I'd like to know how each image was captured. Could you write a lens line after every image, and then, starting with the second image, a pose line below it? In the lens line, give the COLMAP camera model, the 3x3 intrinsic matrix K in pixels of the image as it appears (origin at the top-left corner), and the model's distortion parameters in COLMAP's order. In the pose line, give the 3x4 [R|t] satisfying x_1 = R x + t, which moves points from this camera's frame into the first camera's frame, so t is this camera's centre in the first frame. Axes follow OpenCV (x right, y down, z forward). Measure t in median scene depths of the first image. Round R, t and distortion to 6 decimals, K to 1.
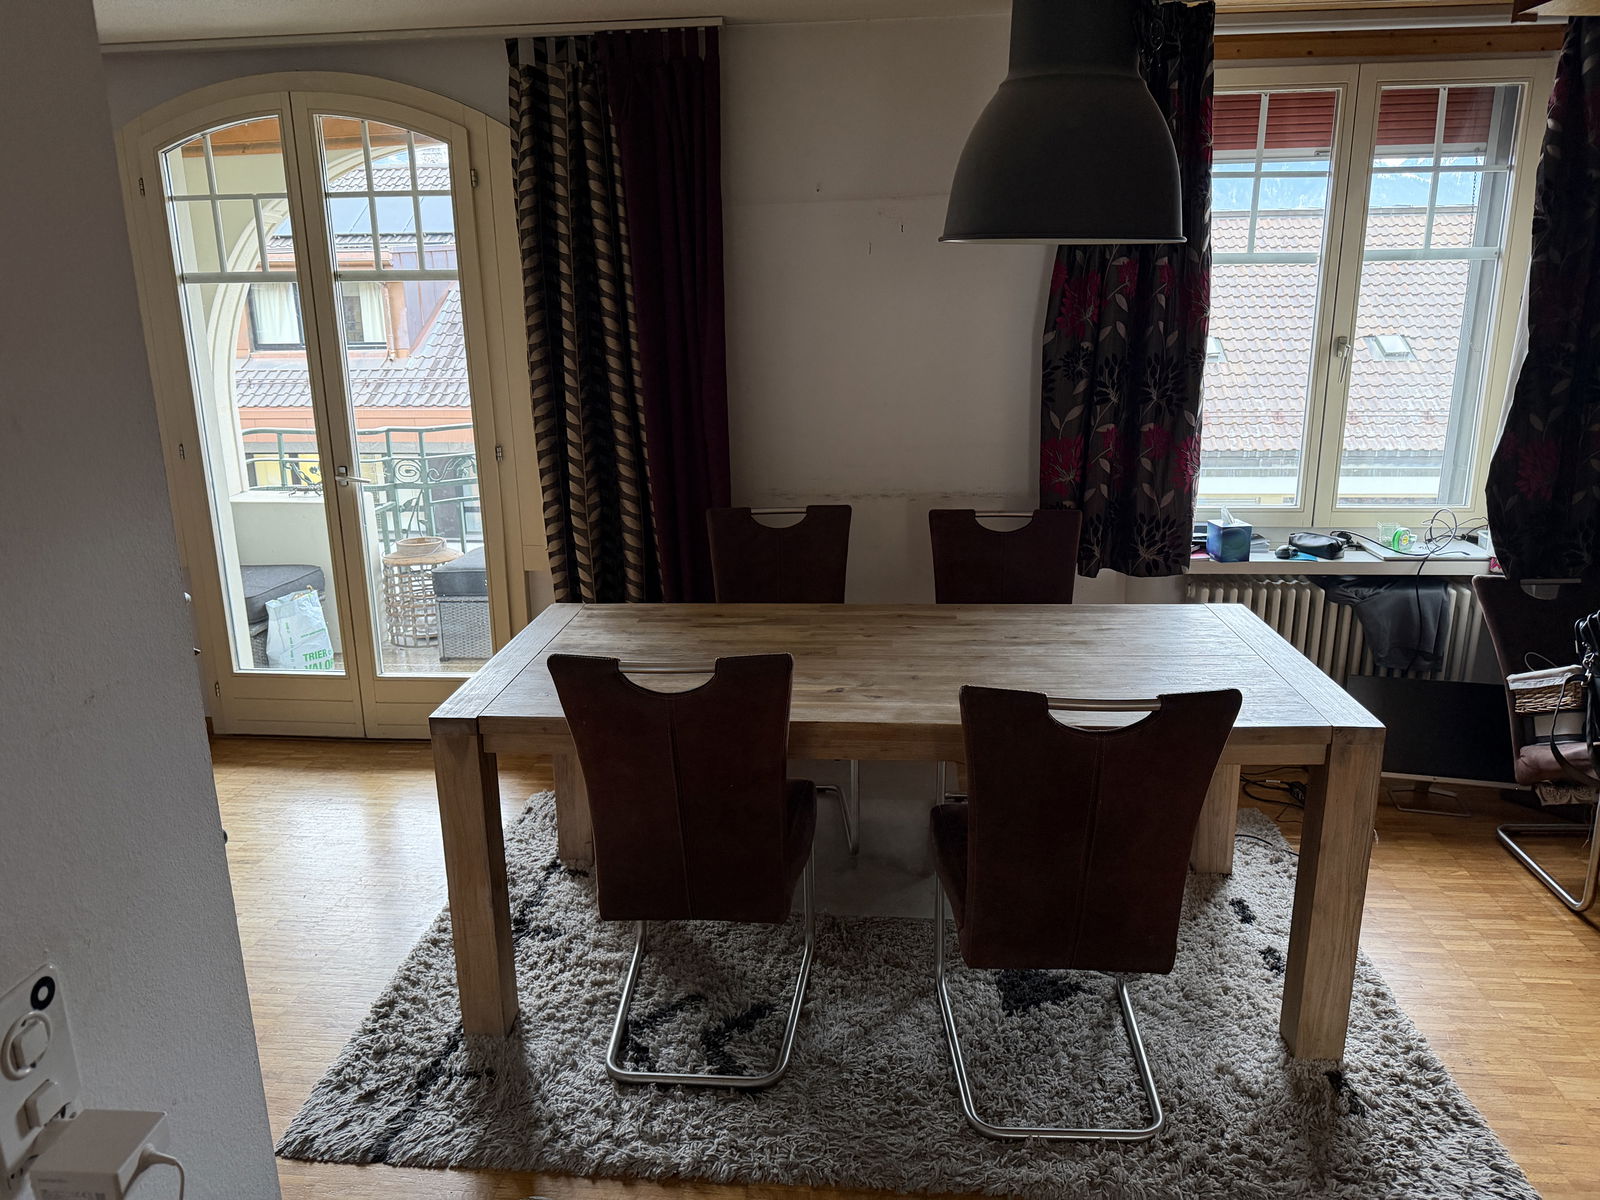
lens RADIAL K [[1182.1, 0, 800.0], [0, 1182.1, 600.0], [0, 0, 1]] dist [0.002573, 0.000150]
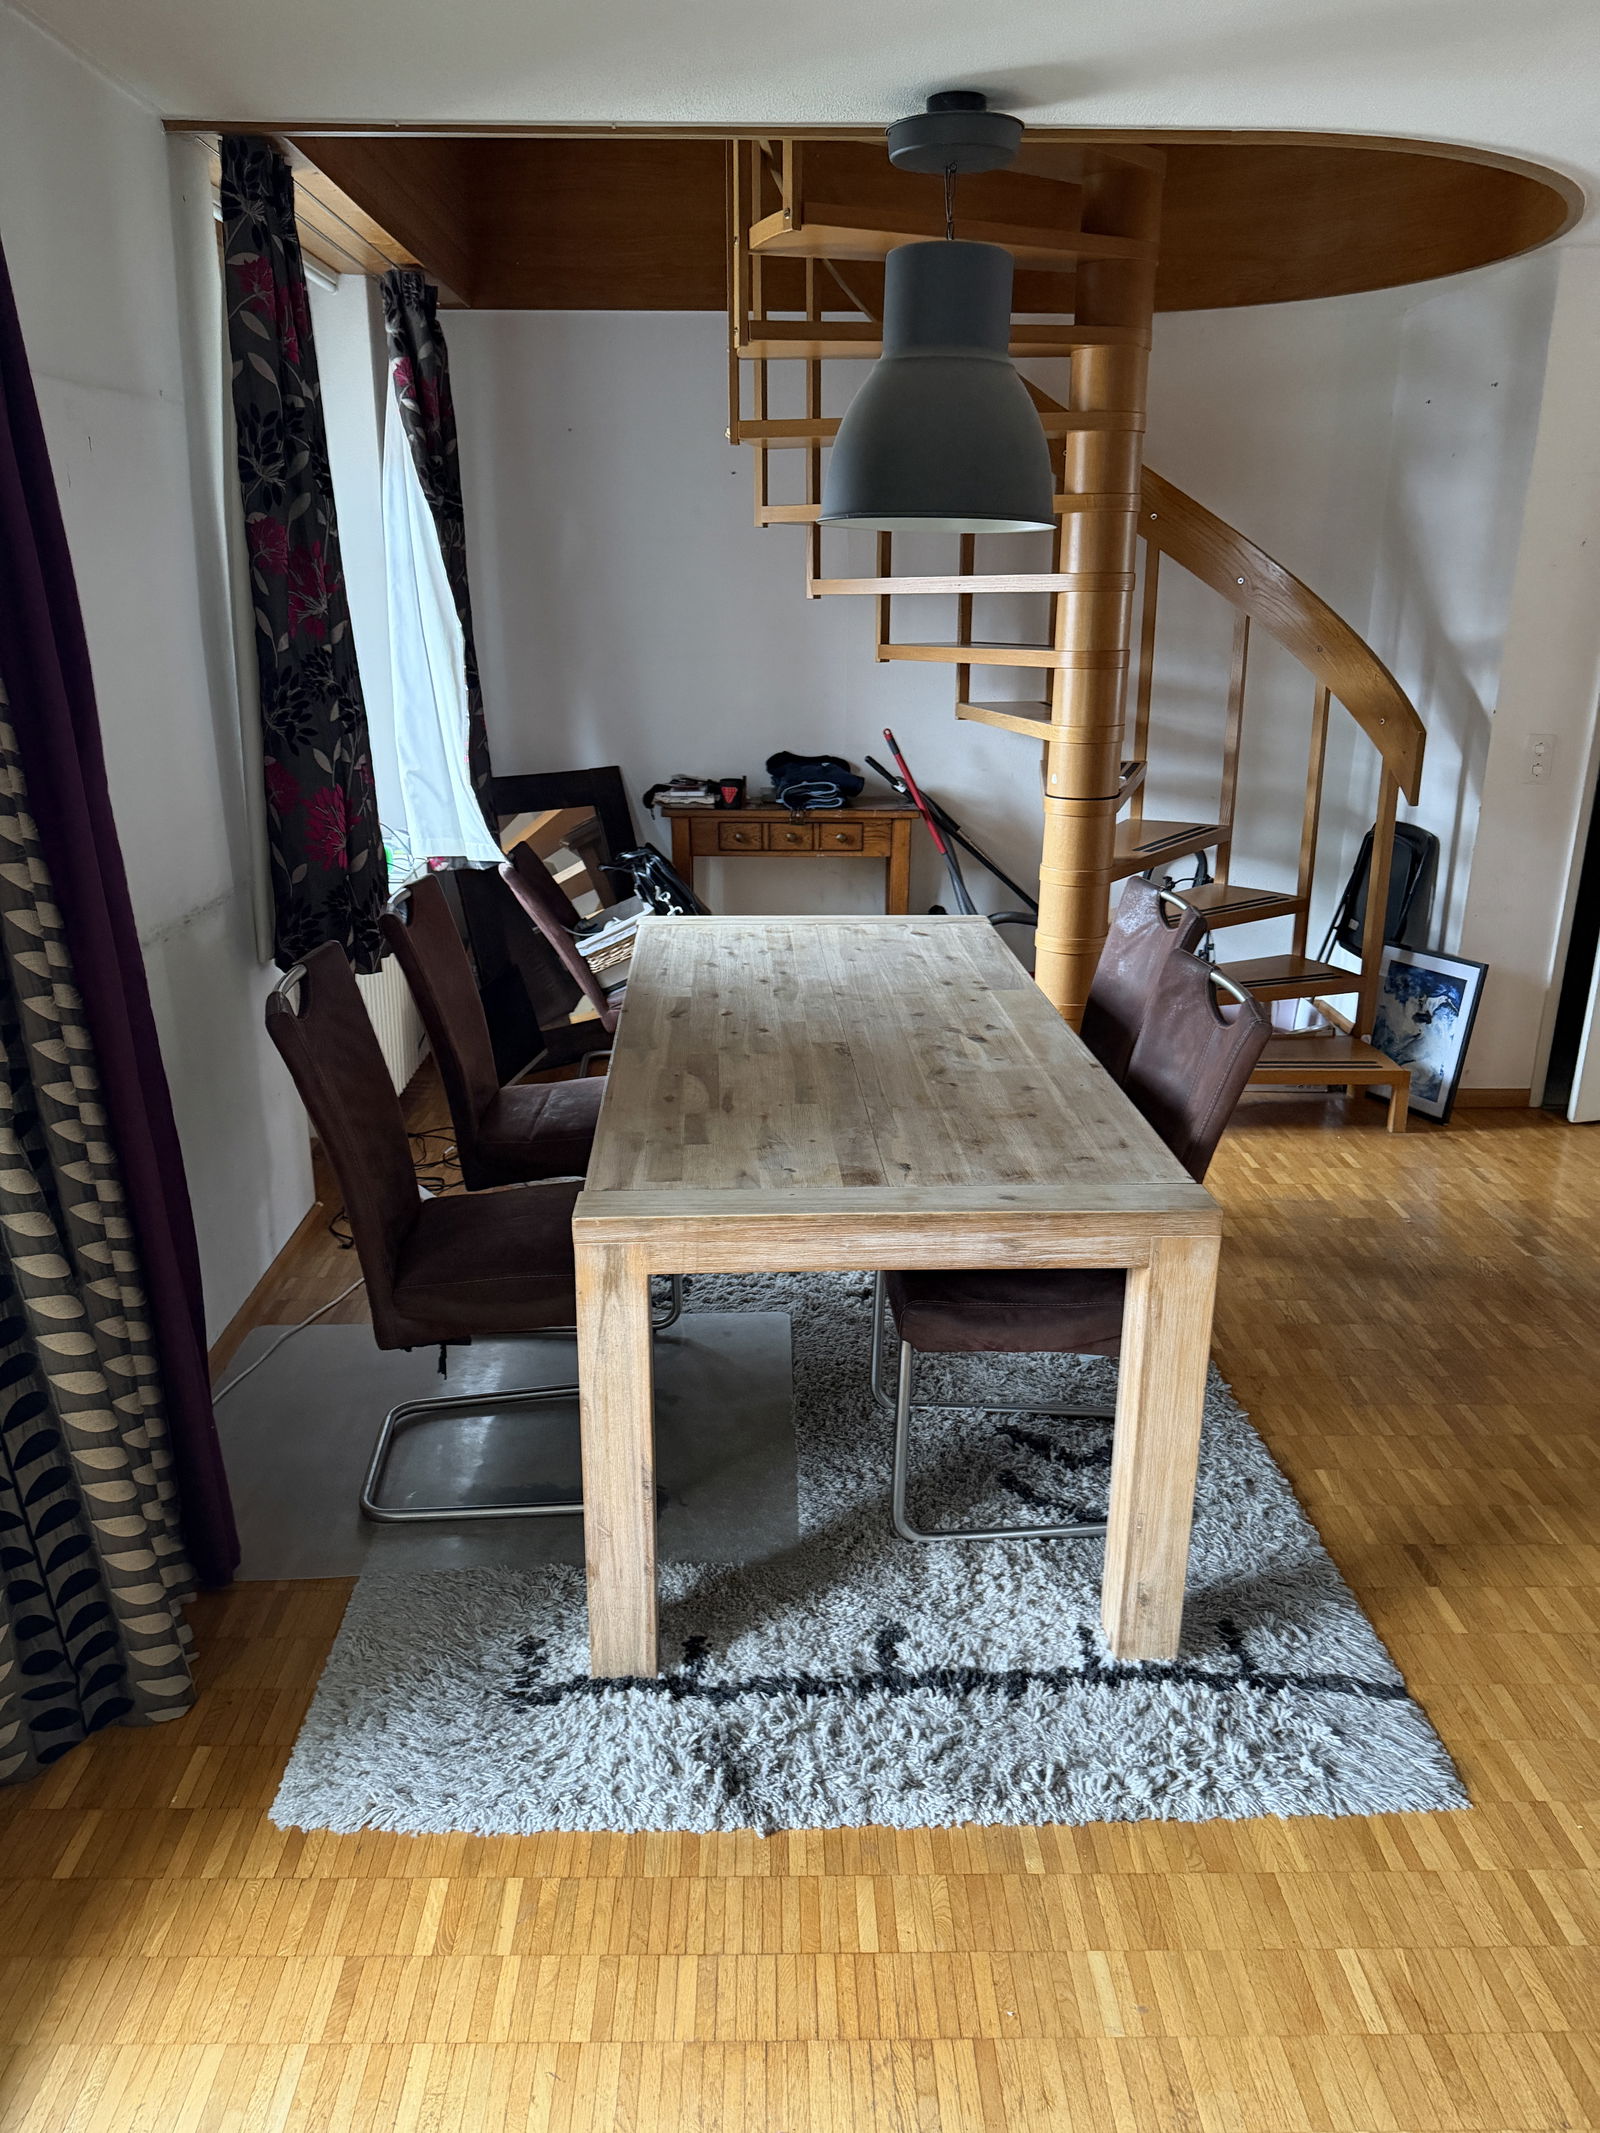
lens RADIAL K [[1480.7, 0, 800.0], [0, 1480.7, 1066.5], [0, 0, 1]] dist [-0.000861, 0.000036]
pose [[-0.114022, -0.296429, 0.948224, -0.866195], [0.255006, 0.913739, 0.316313, -0.247337], [-0.960193, 0.277869, -0.028595, 1.011567]]
